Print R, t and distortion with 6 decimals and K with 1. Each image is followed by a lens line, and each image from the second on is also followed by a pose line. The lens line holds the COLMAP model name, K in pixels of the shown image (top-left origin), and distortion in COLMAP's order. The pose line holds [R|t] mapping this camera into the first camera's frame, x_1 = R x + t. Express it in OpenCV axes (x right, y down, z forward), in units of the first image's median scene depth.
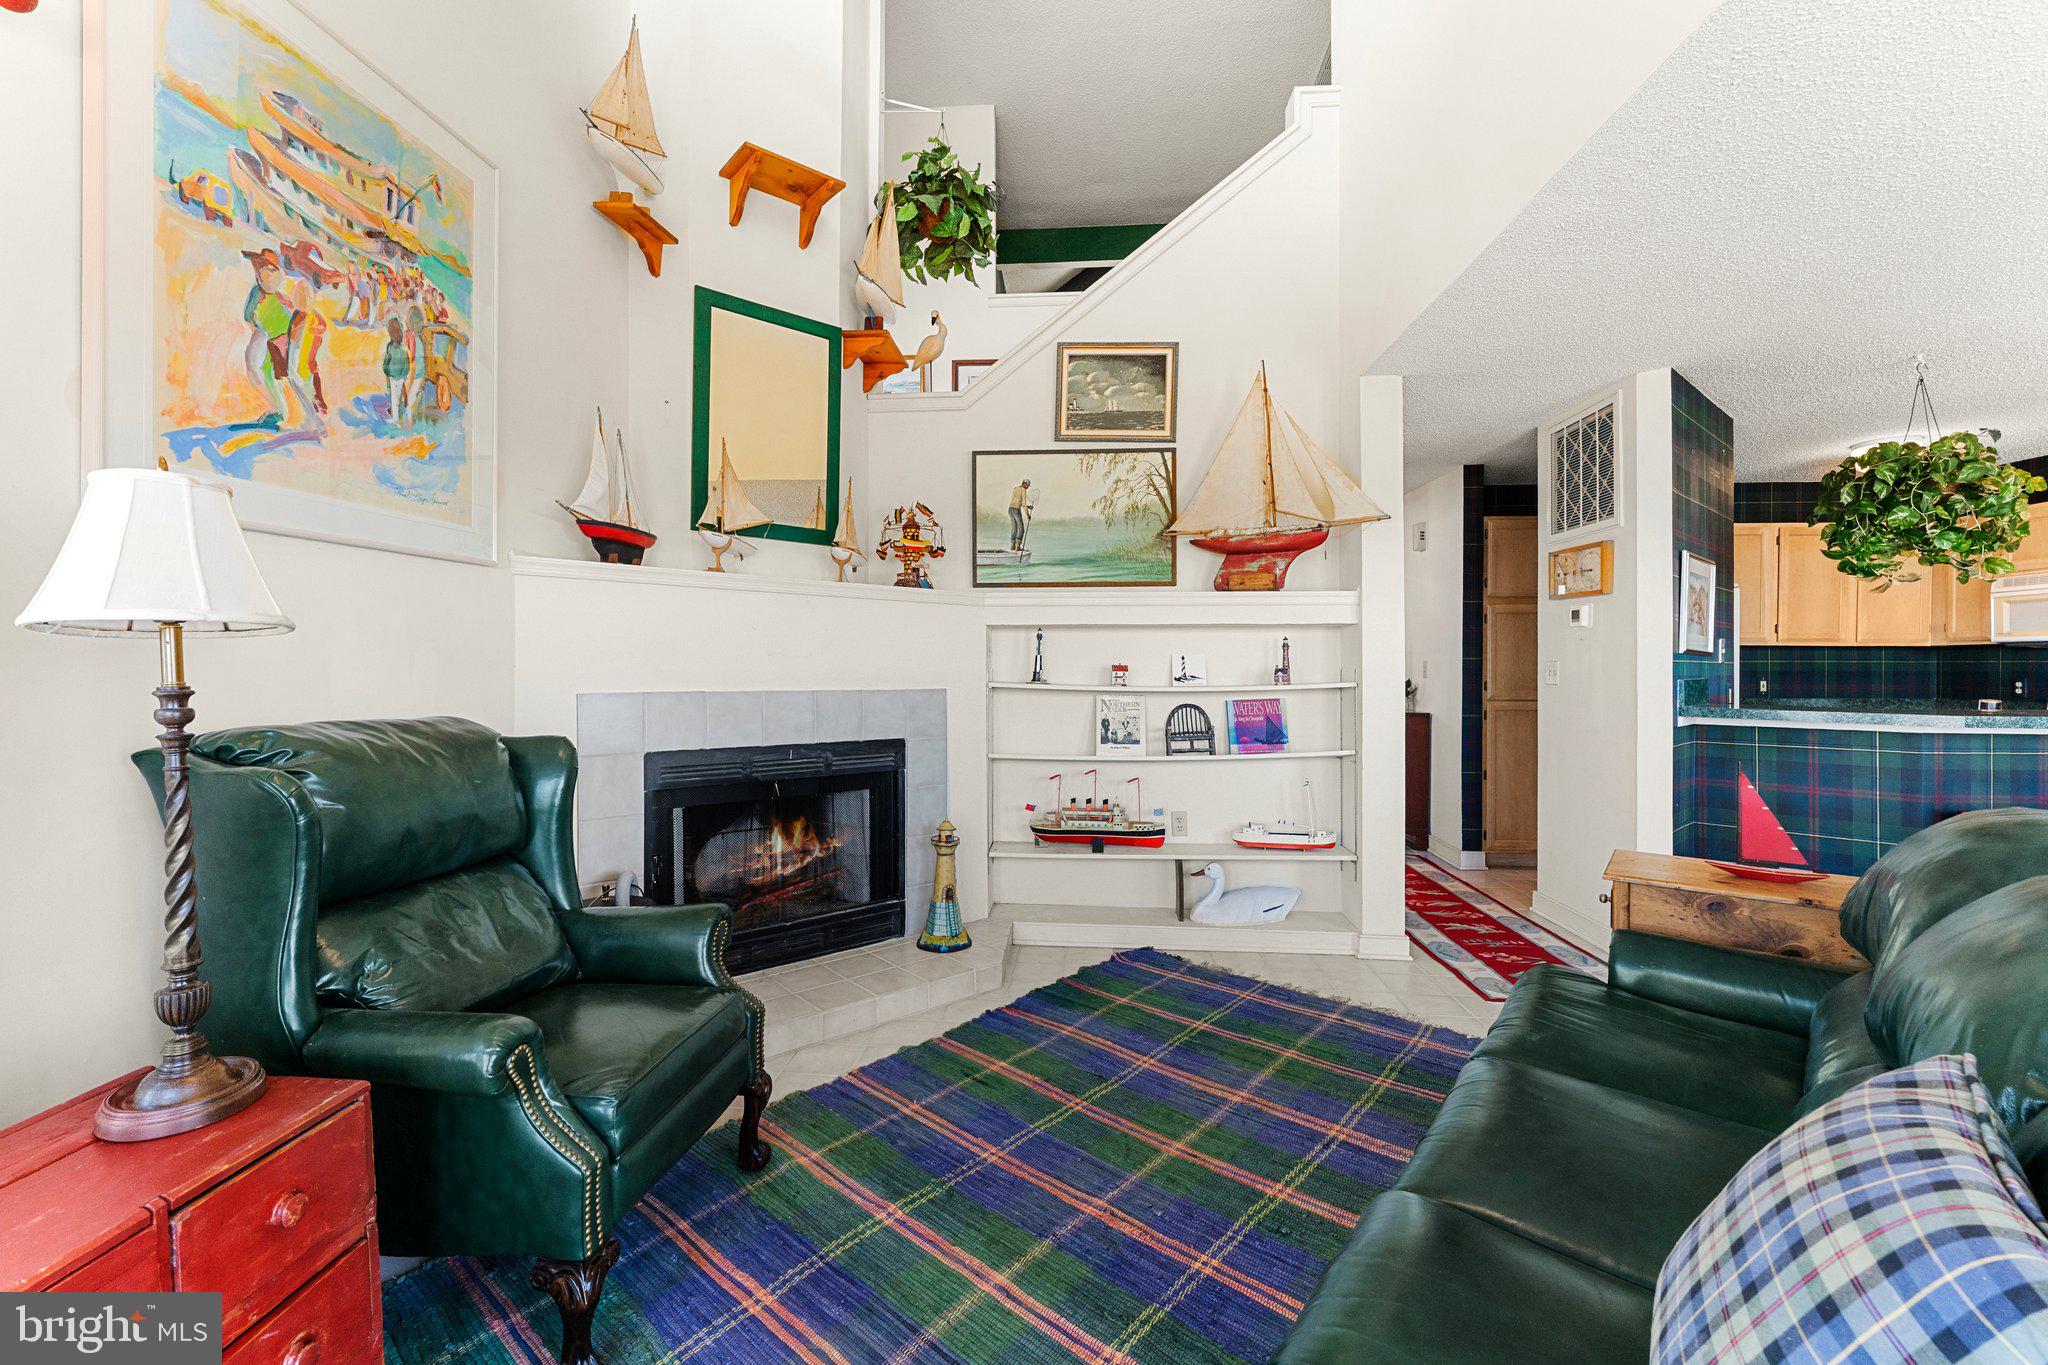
lens RADIAL K [[839.0, 0, 1022.7], [0, 839.0, 670.4], [0, 0, 1]] dist [-0.007128, 0.001147]
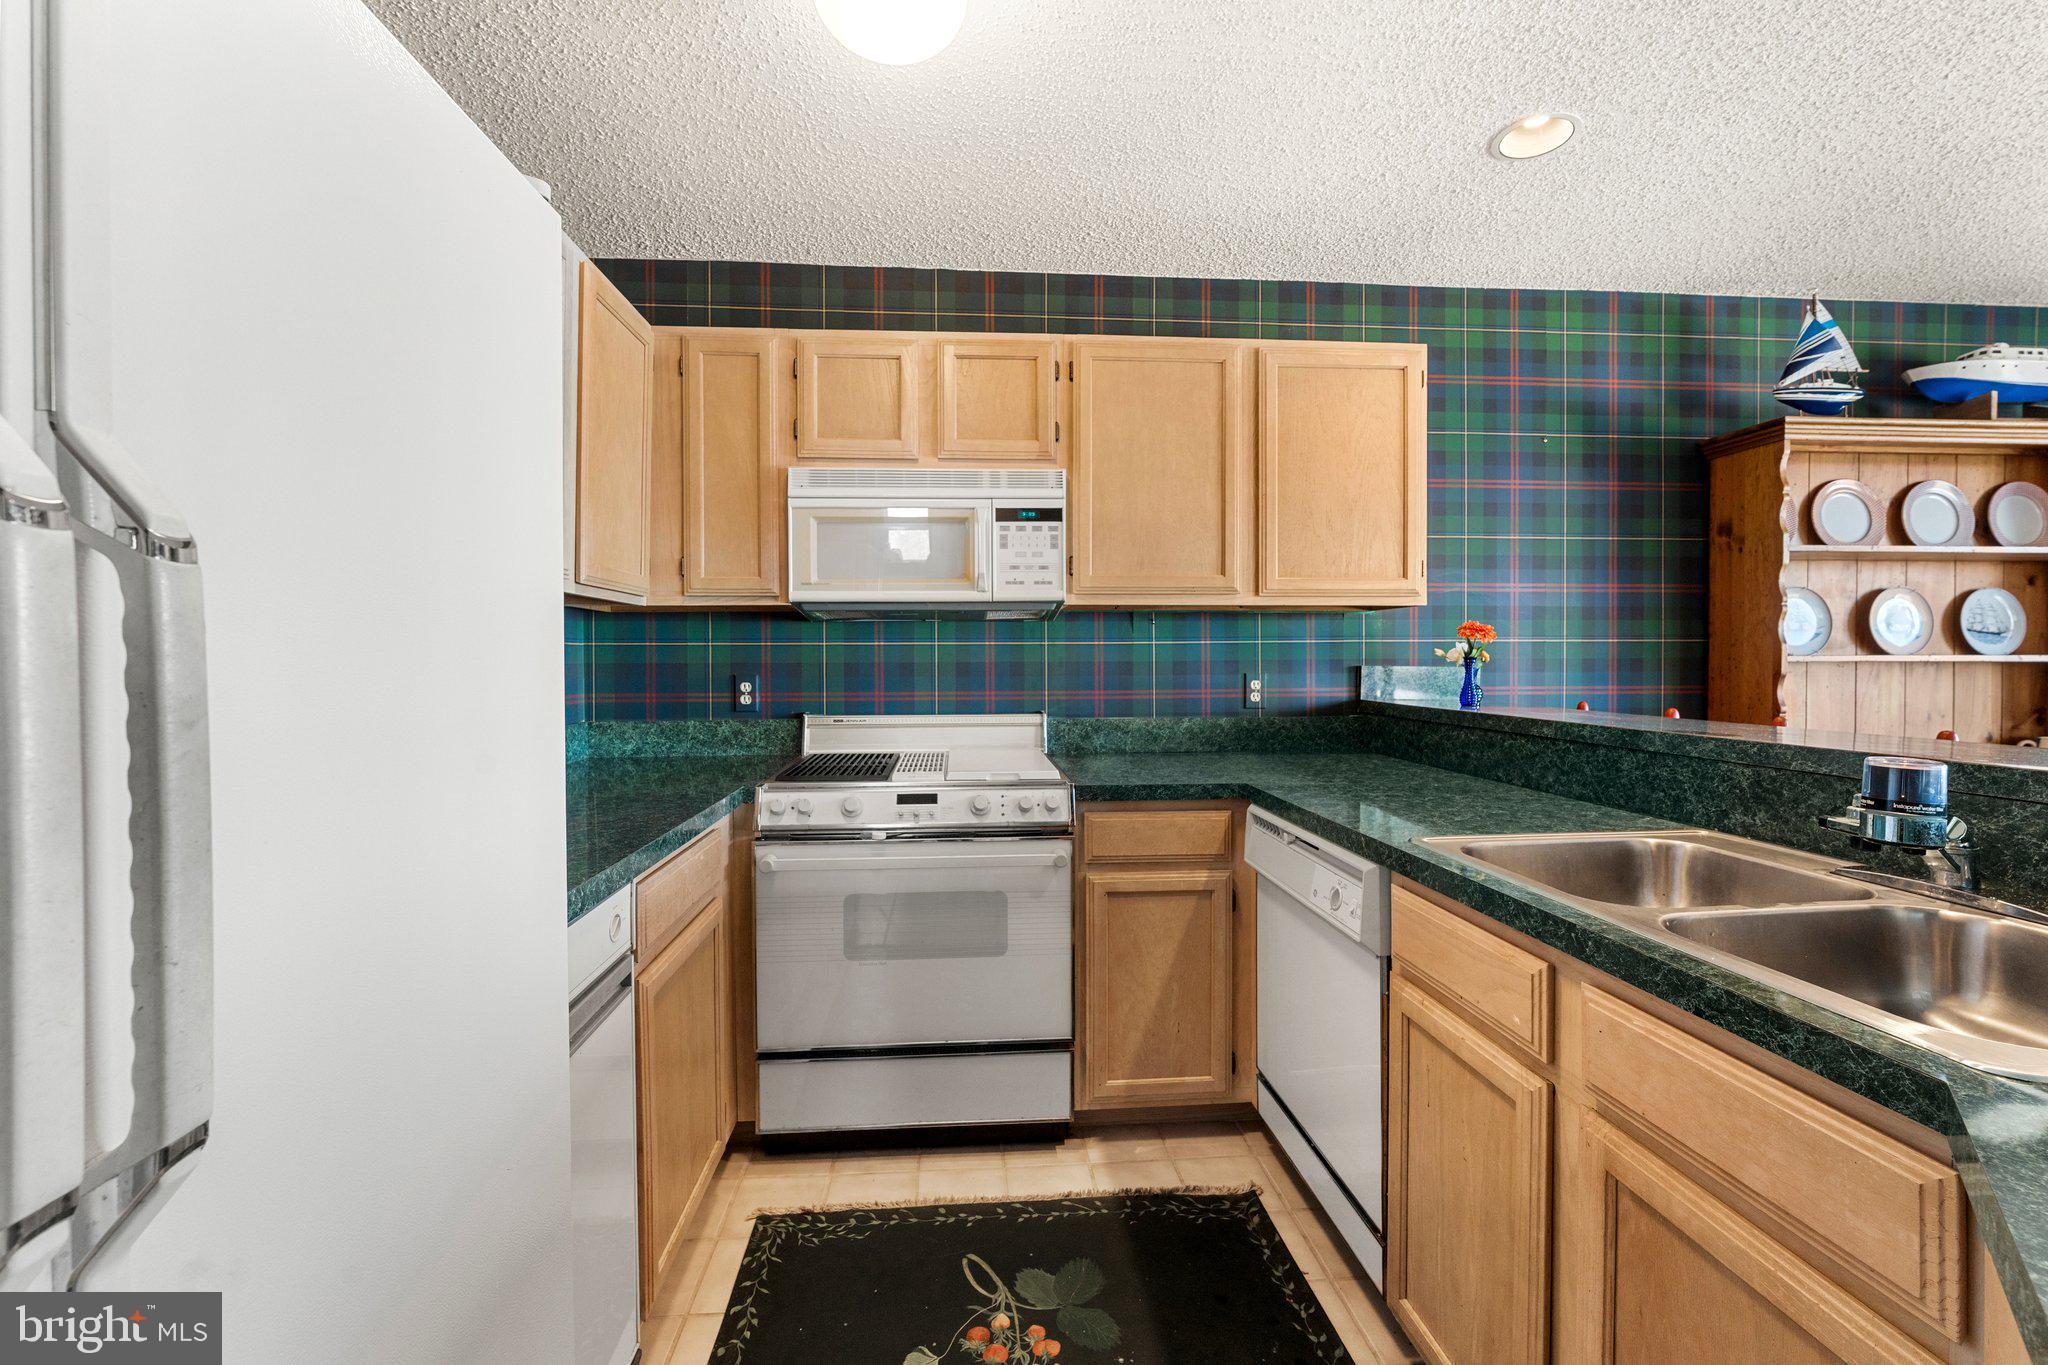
lens RADIAL K [[839.0, 0, 1014.5], [0, 839.0, 663.7], [0, 0, 1]] dist [-0.007128, 0.001147]
pose [[-0.155537, -0.003382, 0.987824, 1.431021], [0.008349, 0.999954, 0.004738, 0.002055], [-0.987795, 0.008984, -0.155501, 2.015683]]
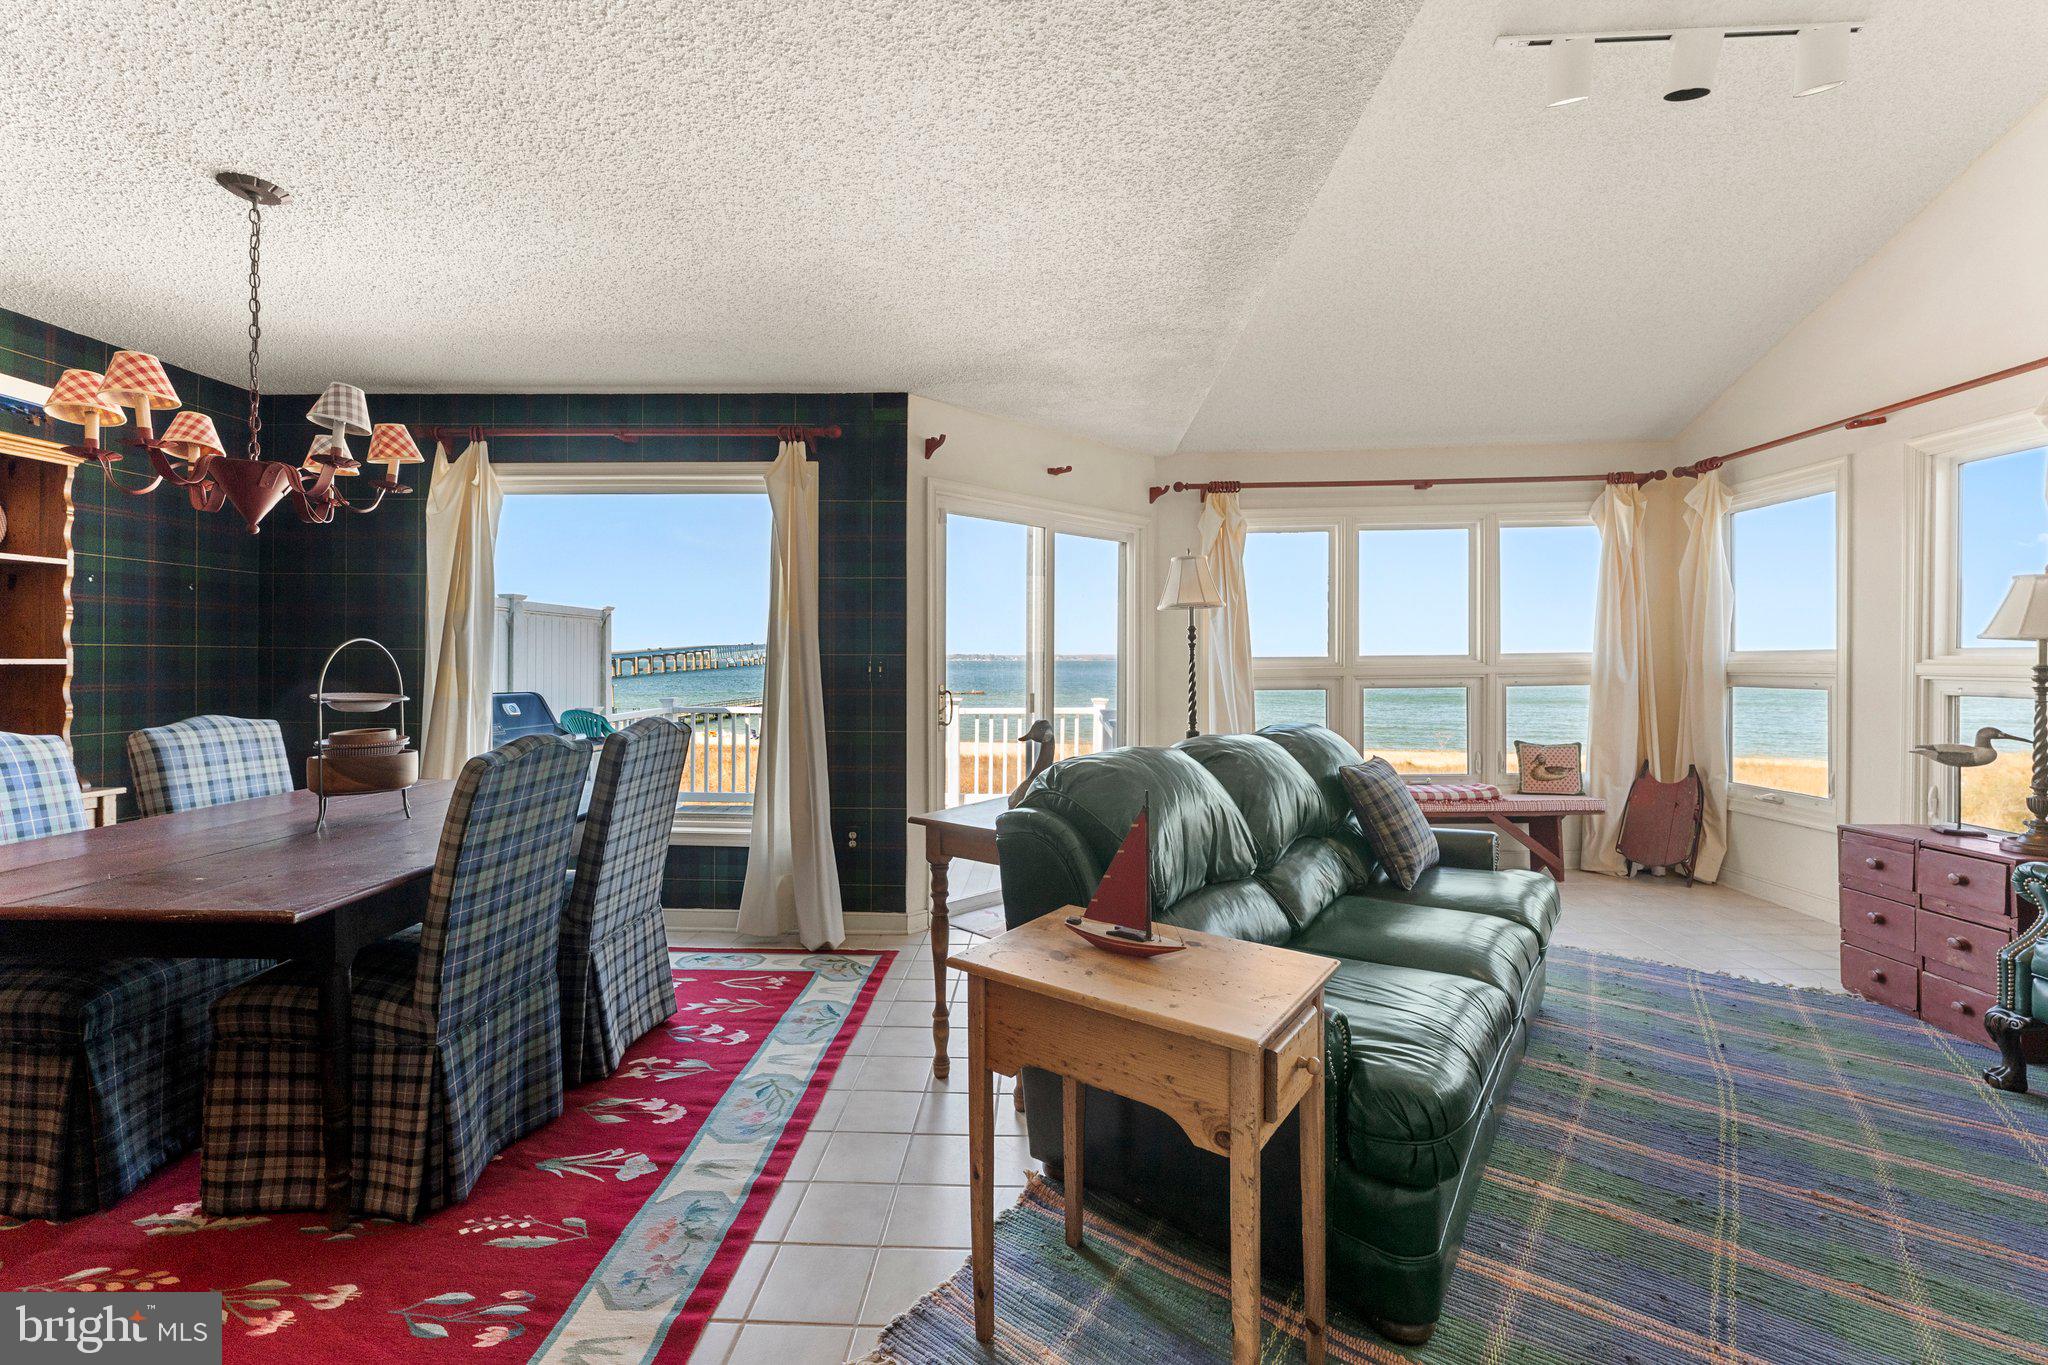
lens RADIAL K [[839.0, 0, 1022.1], [0, 839.0, 656.7], [0, 0, 1]] dist [-0.007128, 0.001147]
pose [[-0.998905, -0.002470, -0.046709, 0.944964], [-0.002644, 0.999990, 0.003661, -0.003202], [0.046699, 0.003780, -0.998902, 1.593385]]
